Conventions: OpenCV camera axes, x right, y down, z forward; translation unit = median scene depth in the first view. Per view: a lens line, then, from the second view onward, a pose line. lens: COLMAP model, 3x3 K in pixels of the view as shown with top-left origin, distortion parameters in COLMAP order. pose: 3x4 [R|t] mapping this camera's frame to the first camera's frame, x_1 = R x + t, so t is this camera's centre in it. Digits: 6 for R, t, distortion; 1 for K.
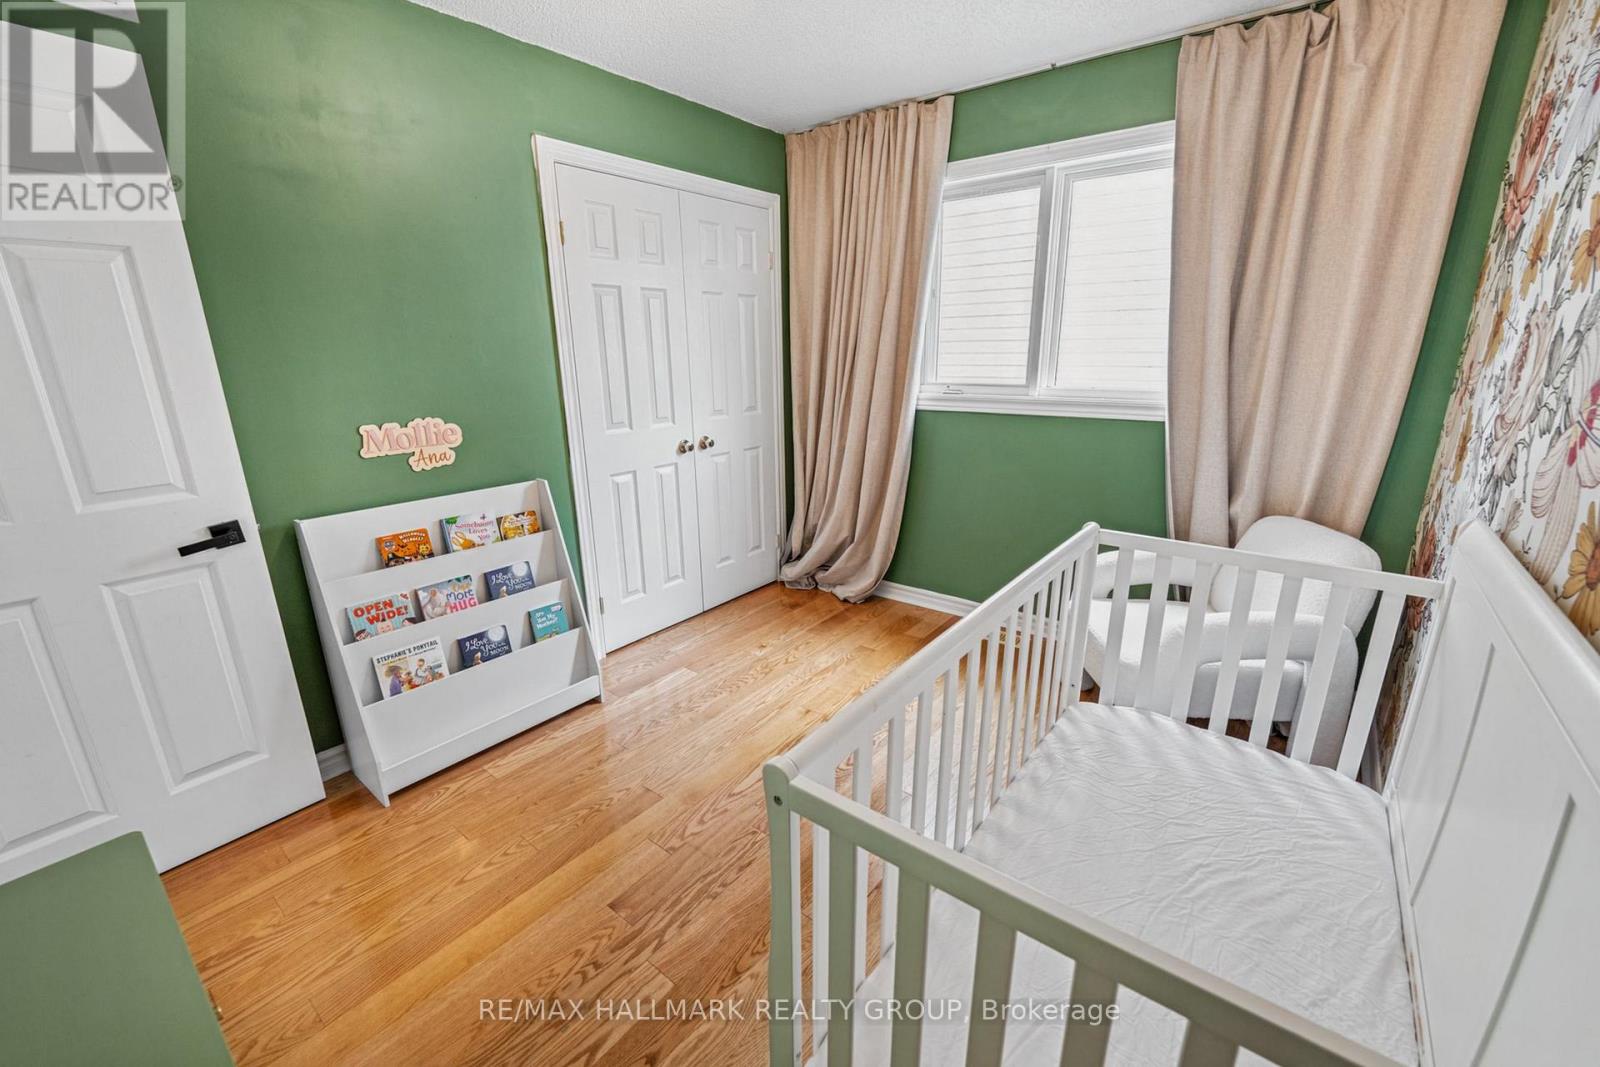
lens RADIAL K [[661.6, 0, 800.0], [0, 661.6, 533.5], [0, 0, 1]] dist [-0.000360, -0.000194]
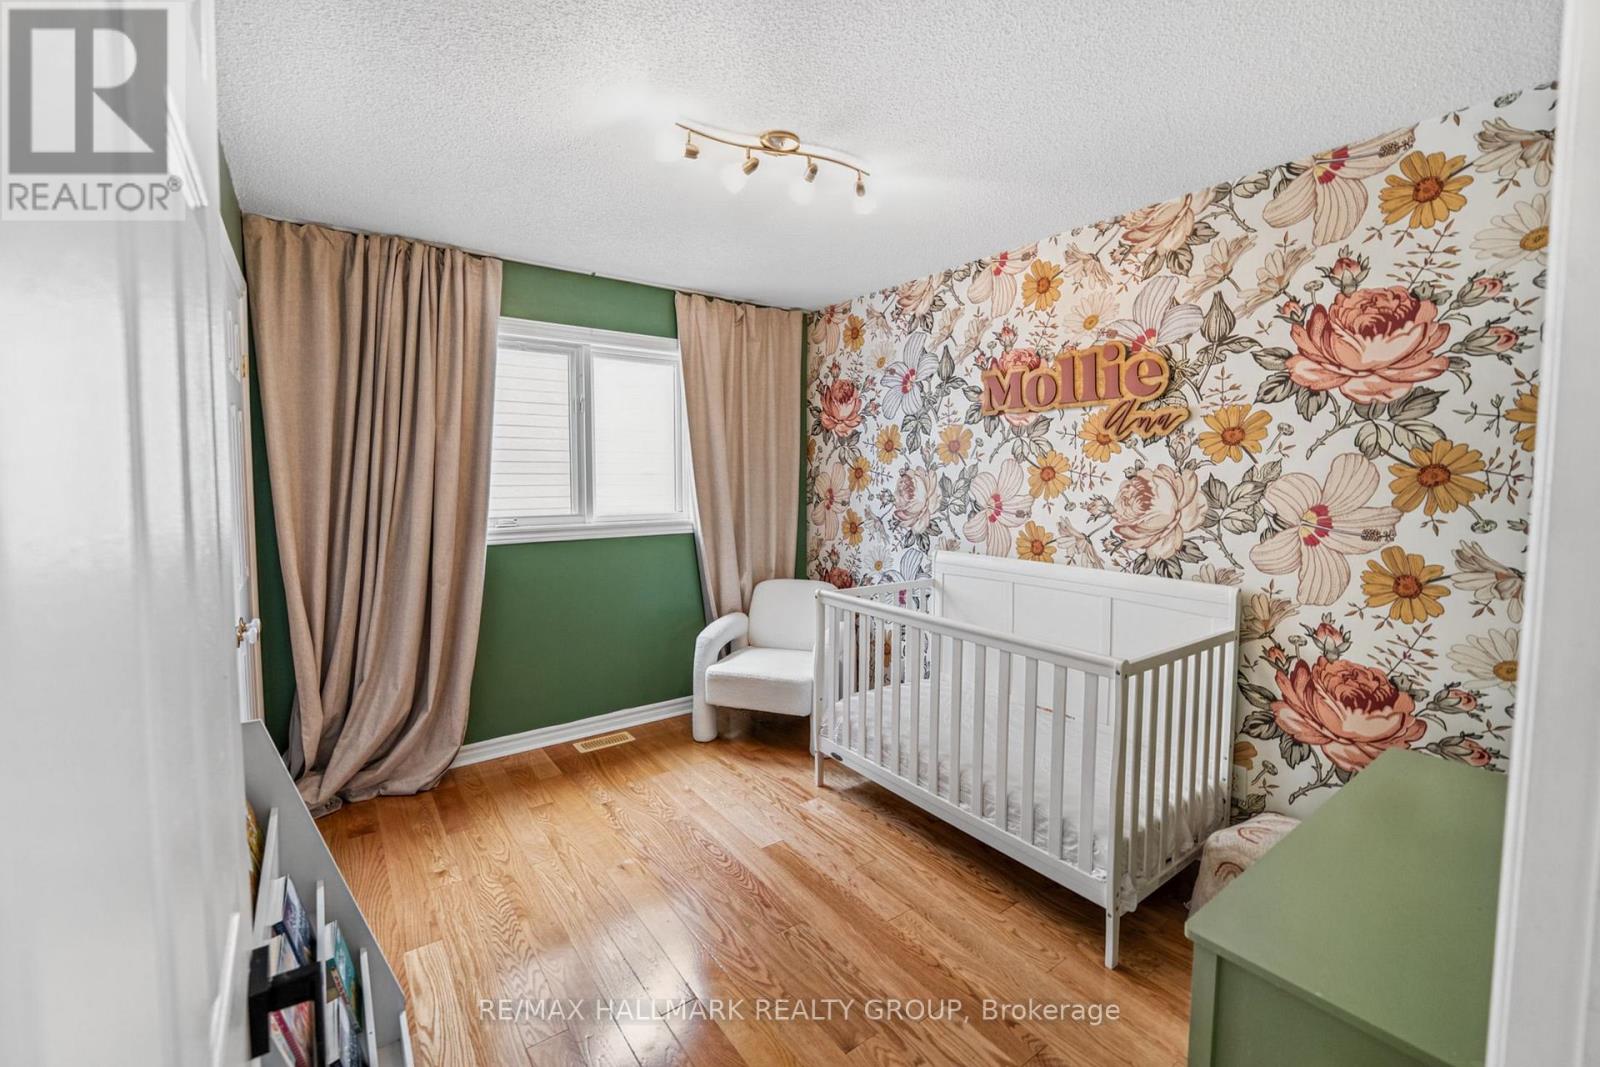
lens RADIAL K [[644.9, 0, 797.3], [0, 644.9, 515.3], [0, 0, 1]] dist [-0.001225, -0.005696]
pose [[0.290700, -0.046691, 0.955674, -0.641211], [0.259793, 0.965138, -0.031871, -0.093457], [-0.920870, 0.257543, 0.292695, 0.337784]]
